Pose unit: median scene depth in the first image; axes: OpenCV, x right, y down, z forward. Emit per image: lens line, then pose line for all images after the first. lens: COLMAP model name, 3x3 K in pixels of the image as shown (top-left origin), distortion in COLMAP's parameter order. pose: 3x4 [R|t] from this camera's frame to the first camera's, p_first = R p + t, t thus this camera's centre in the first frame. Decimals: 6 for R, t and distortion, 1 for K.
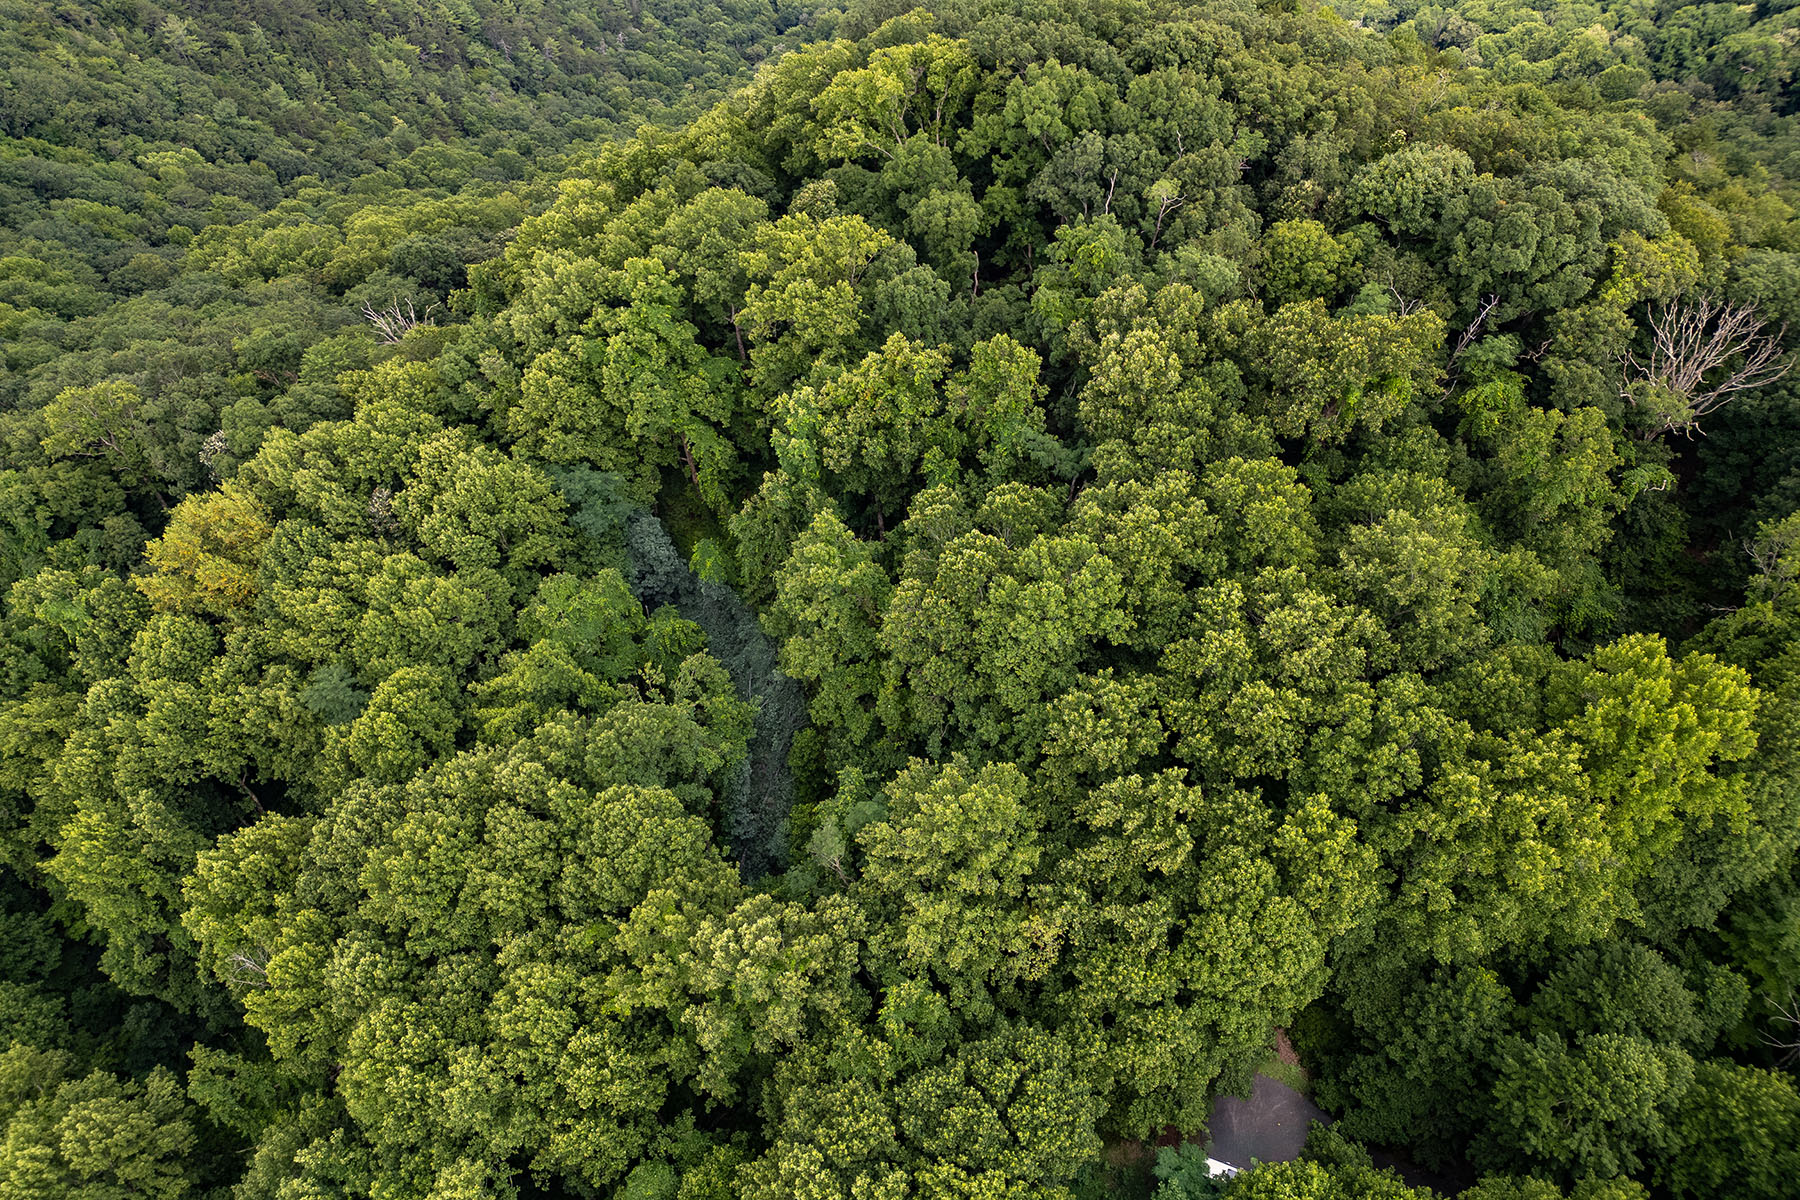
lens RADIAL K [[1254.9, 0, 891.8], [0, 1254.9, 624.7], [0, 0, 1]] dist [0.070628, -0.071955]
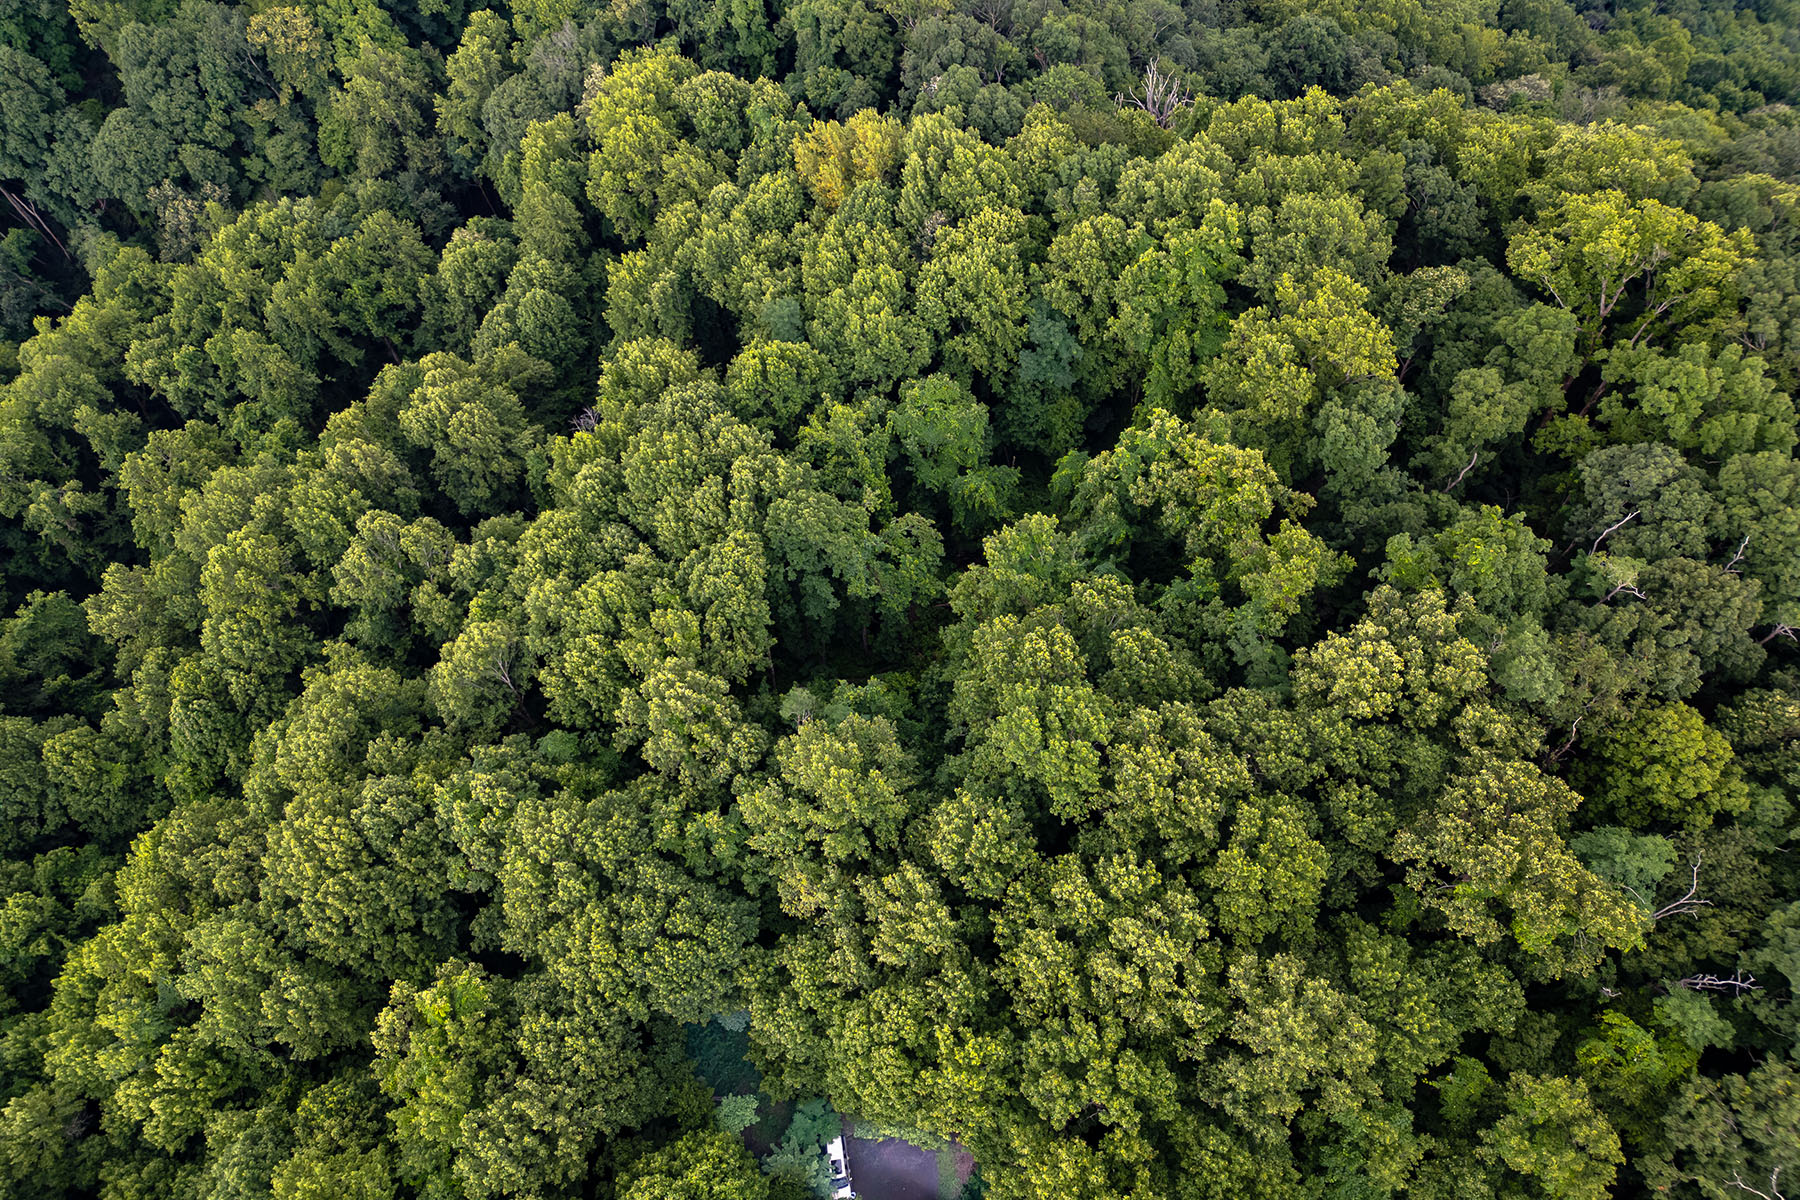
lens RADIAL K [[1254.9, 0, 891.8], [0, 1254.9, 624.7], [0, 0, 1]] dist [0.070628, -0.071955]
pose [[0.507719, 0.780983, -0.363714, 0.354813], [-0.666546, 0.623570, 0.408506, -0.401244], [0.545837, 0.035026, 0.837159, 0.050729]]
